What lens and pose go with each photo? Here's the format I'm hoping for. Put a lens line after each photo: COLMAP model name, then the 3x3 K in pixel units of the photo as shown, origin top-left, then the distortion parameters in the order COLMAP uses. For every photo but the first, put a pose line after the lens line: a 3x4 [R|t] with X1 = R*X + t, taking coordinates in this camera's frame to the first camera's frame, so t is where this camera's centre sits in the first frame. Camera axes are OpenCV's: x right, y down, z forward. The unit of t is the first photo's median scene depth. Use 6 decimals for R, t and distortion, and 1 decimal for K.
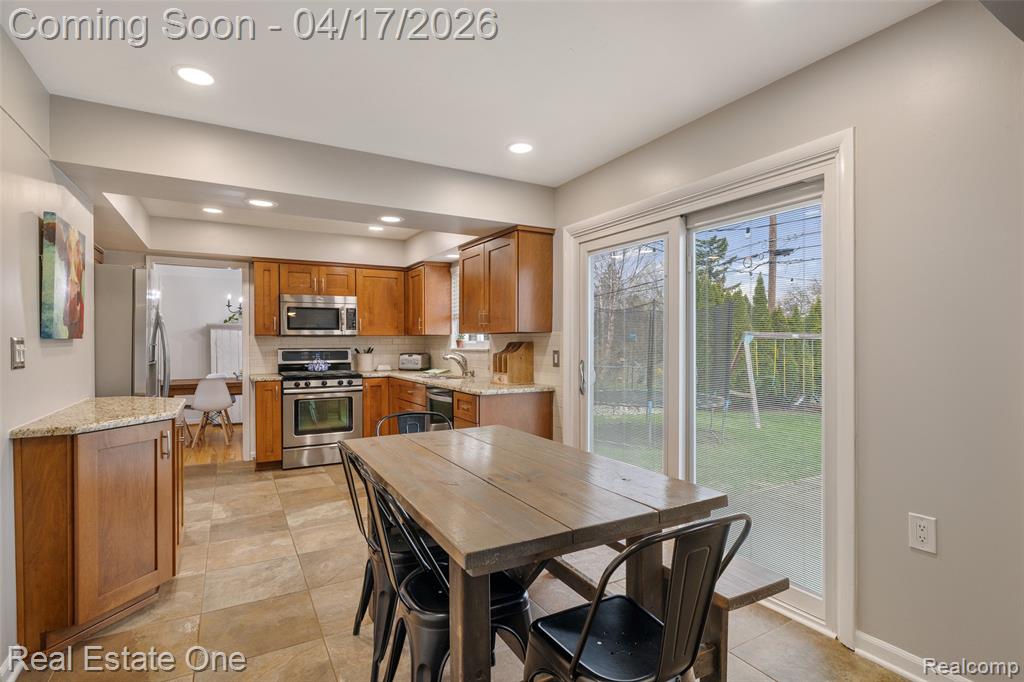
lens RADIAL K [[492.8, 0, 509.3], [0, 492.8, 350.6], [0, 0, 1]] dist [-0.003302, -0.000295]
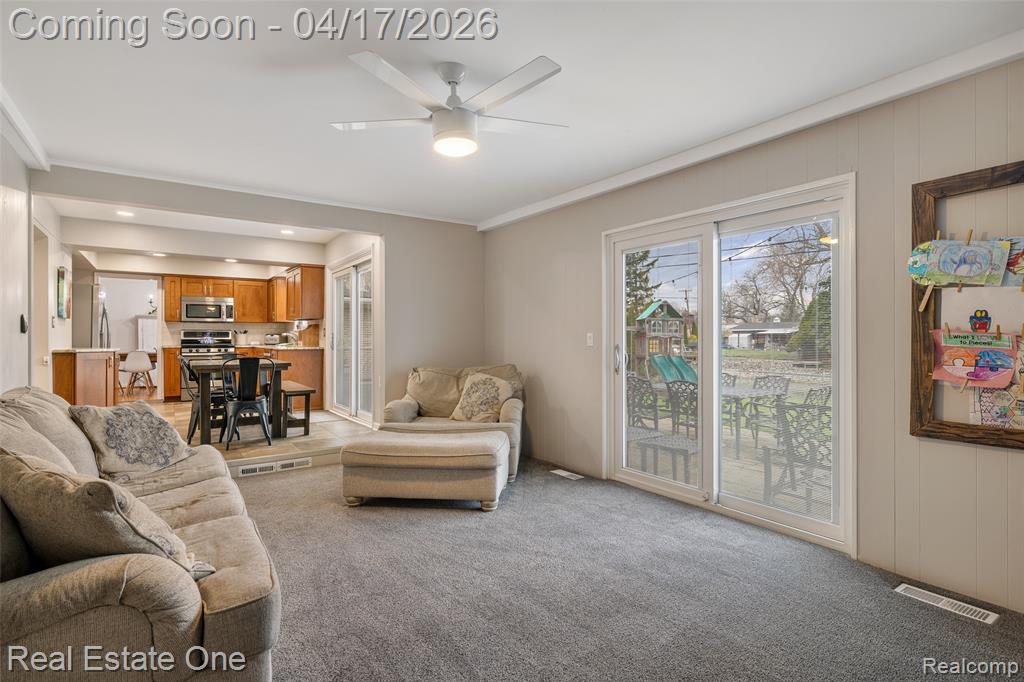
lens RADIAL K [[493.9, 0, 512.0], [0, 493.9, 341.0], [0, 0, 1]] dist [-0.002275, -0.000244]
pose [[0.995794, -0.000086, 0.091623, 0.474767], [0.001244, 0.999920, -0.012577, 0.055910], [-0.091615, 0.012638, 0.995714, -0.726788]]
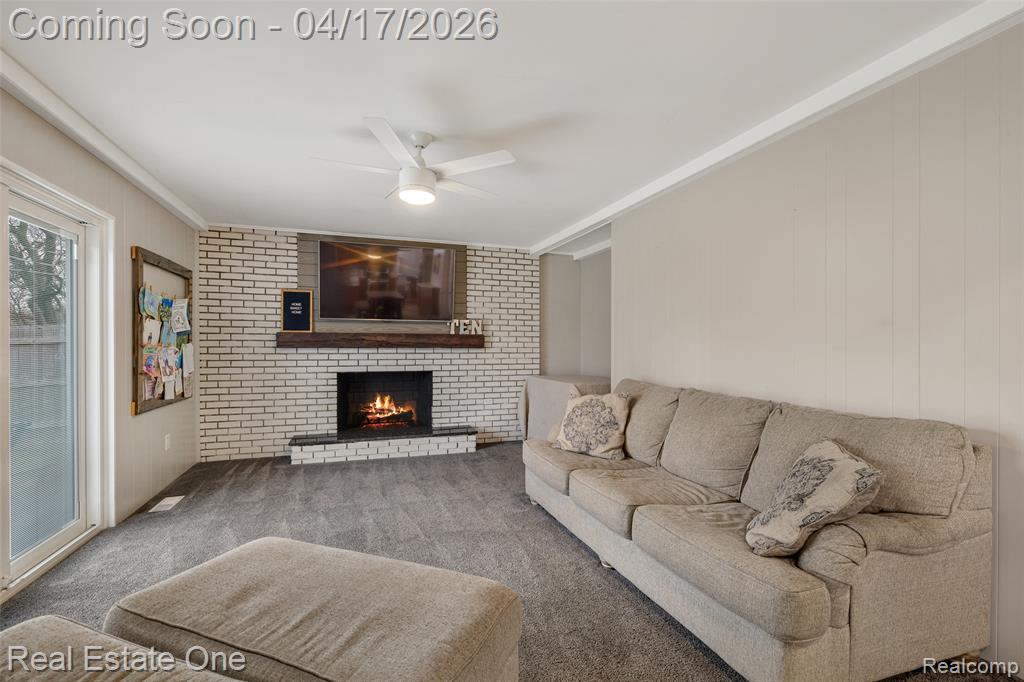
lens RADIAL K [[462.5, 0, 510.5], [0, 462.5, 345.5], [0, 0, 1]] dist [-0.003363, -0.000507]
pose [[-0.981561, 0.000496, 0.191150, 0.256951], [0.004376, 0.999793, 0.019877, 0.031300], [-0.191101, 0.020347, -0.981359, 0.243428]]
